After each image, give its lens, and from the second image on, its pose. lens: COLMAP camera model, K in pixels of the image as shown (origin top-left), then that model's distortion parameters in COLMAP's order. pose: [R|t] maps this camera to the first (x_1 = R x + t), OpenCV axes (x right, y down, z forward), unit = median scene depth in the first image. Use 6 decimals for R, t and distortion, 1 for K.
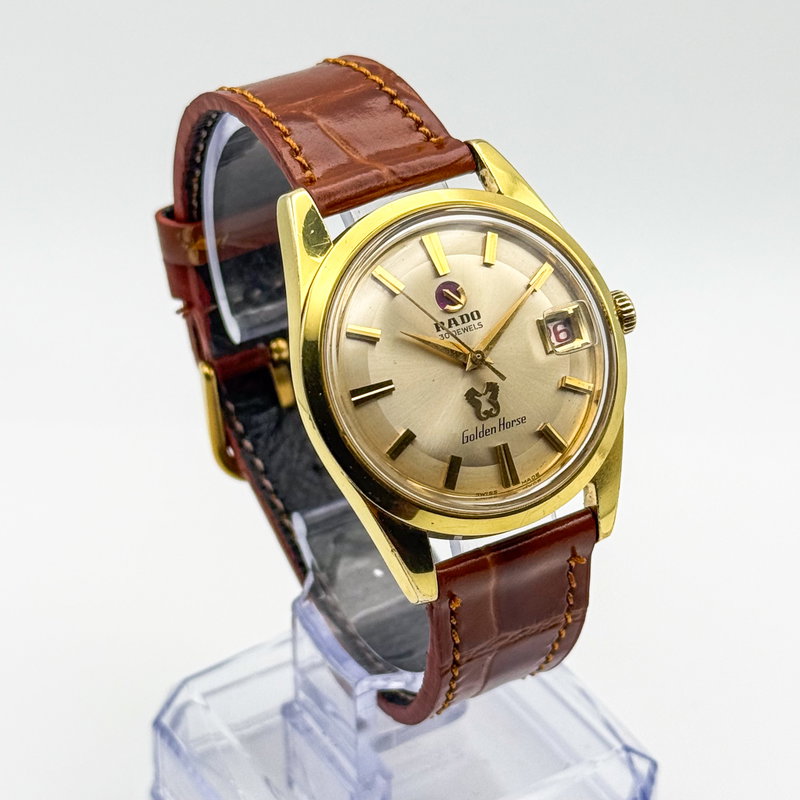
lens RADIAL K [[2465.9, 0, 400.0], [0, 2465.9, 400.0], [0, 0, 1]] dist [0.576083, 0.887591]
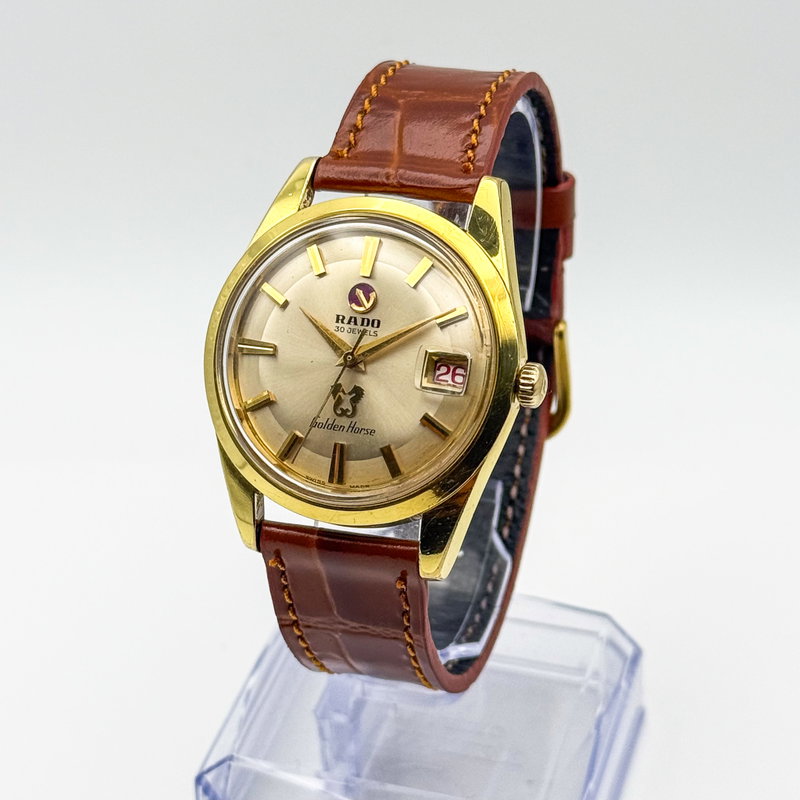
lens RADIAL K [[2465.9, 0, 400.0], [0, 2465.9, 400.0], [0, 0, 1]] dist [0.576083, 0.887591]
pose [[0.697634, 0.397673, -0.595956, 0.652724], [-0.376493, 0.911189, 0.167296, -0.177595], [0.609557, 0.107662, 0.785397, 0.172799]]
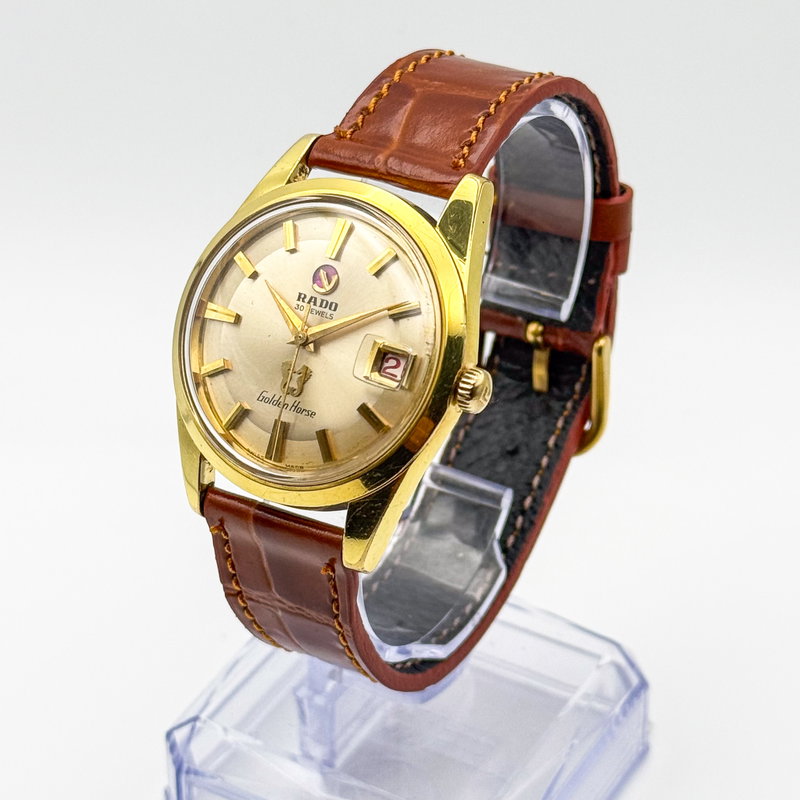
lens RADIAL K [[2465.9, 0, 400.0], [0, 2465.9, 400.0], [0, 0, 1]] dist [0.576083, 0.887591]
pose [[0.508827, 0.487706, -0.709393, 0.776220], [-0.465596, 0.849027, 0.249746, -0.264822], [0.724096, 0.203213, 0.659082, 0.322928]]
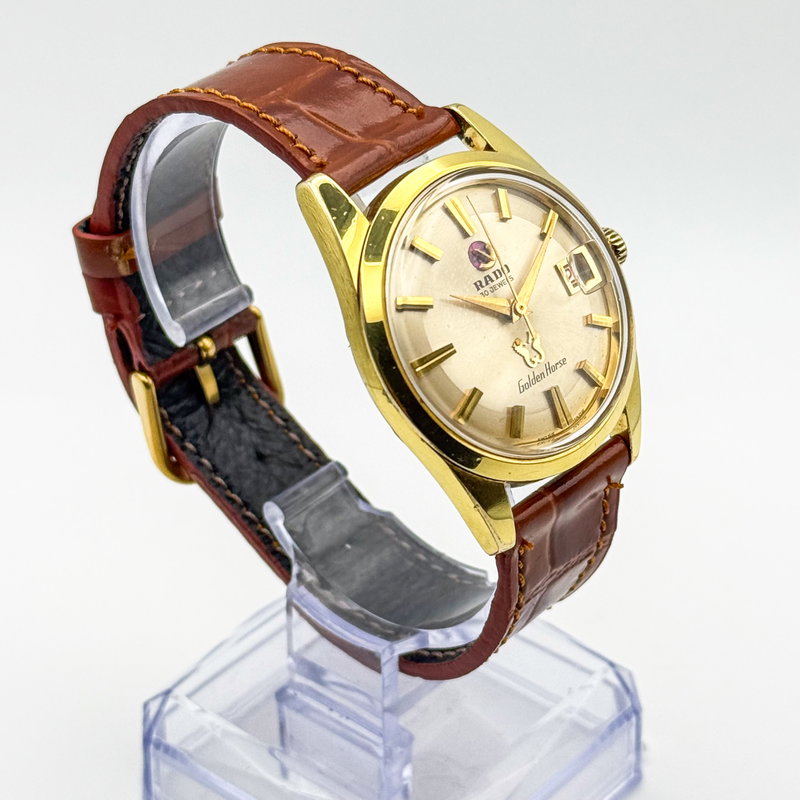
lens RADIAL K [[2465.9, 0, 400.0], [0, 2465.9, 400.0], [0, 0, 1]] dist [0.576083, 0.887591]
pose [[0.945260, -0.170427, 0.278276, -0.296667], [0.169623, 0.985135, 0.027151, -0.015358], [-0.278767, 0.021537, 0.960117, 0.016518]]
